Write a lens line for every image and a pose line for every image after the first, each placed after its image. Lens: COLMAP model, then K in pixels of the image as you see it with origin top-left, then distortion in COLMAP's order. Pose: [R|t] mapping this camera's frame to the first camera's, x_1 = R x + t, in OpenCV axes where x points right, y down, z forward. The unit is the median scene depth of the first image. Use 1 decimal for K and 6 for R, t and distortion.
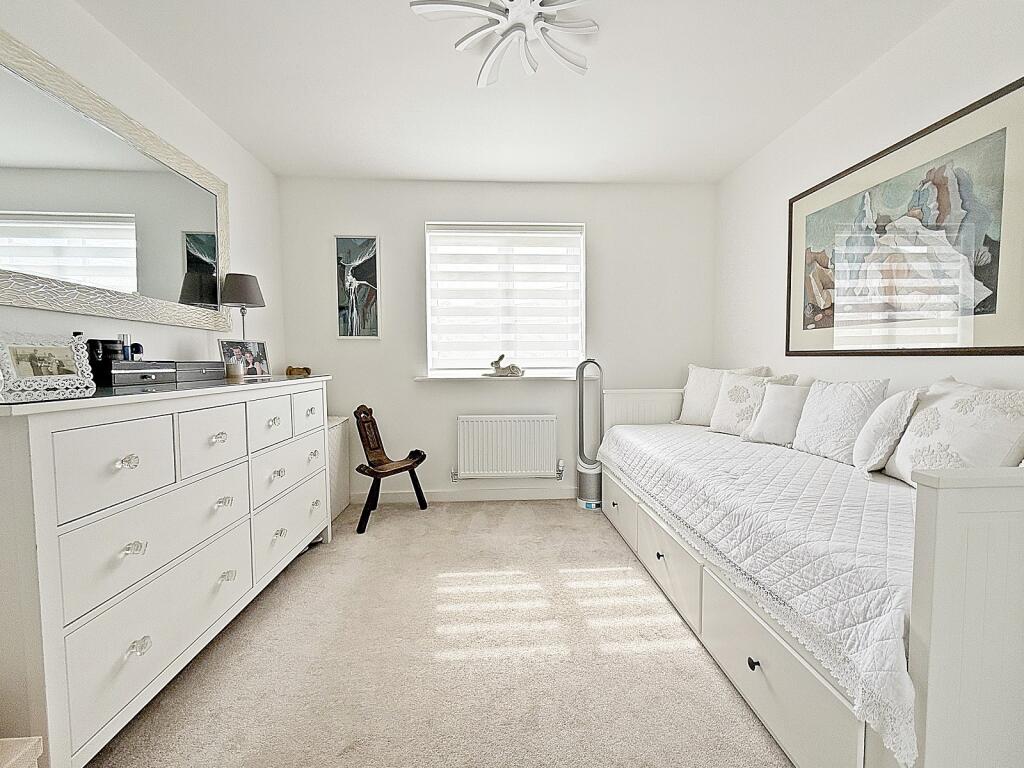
lens RADIAL K [[414.1, 0, 504.8], [0, 414.1, 380.5], [0, 0, 1]] dist [0.002172, 0.000065]
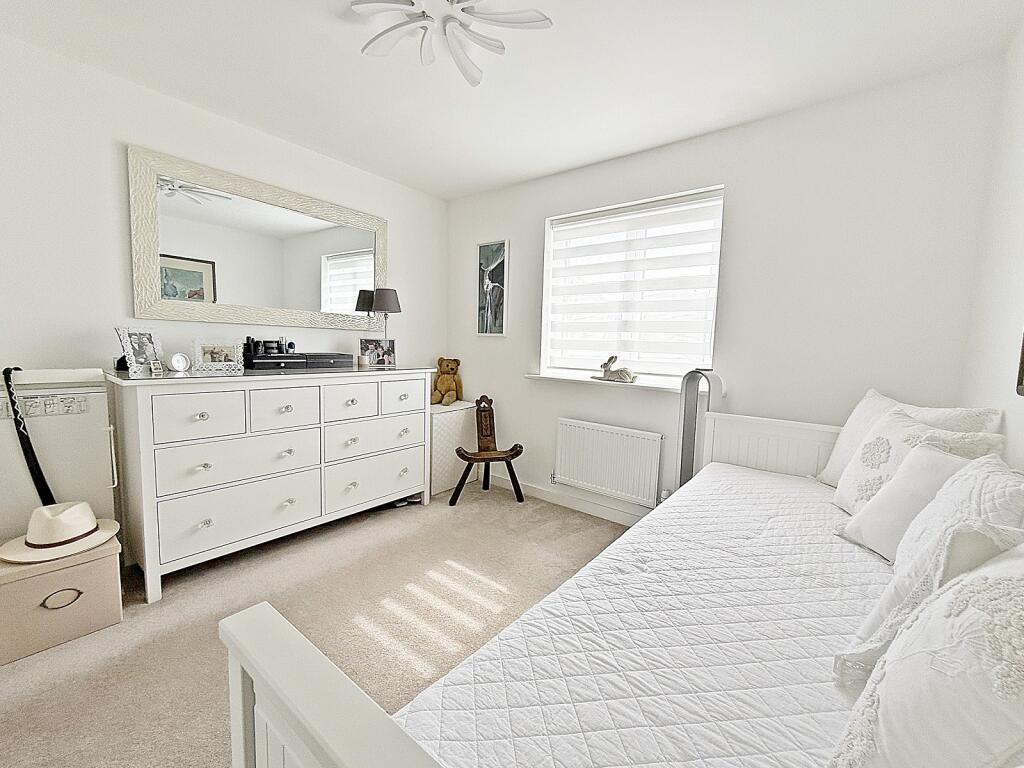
lens RADIAL K [[414.1, 0, 504.8], [0, 414.1, 380.5], [0, 0, 1]] dist [0.002172, 0.000065]
pose [[0.752014, 0.088840, -0.653133, 0.425807], [-0.066237, 0.996045, 0.059219, -0.051043], [0.655811, -0.001272, 0.754924, 0.192284]]
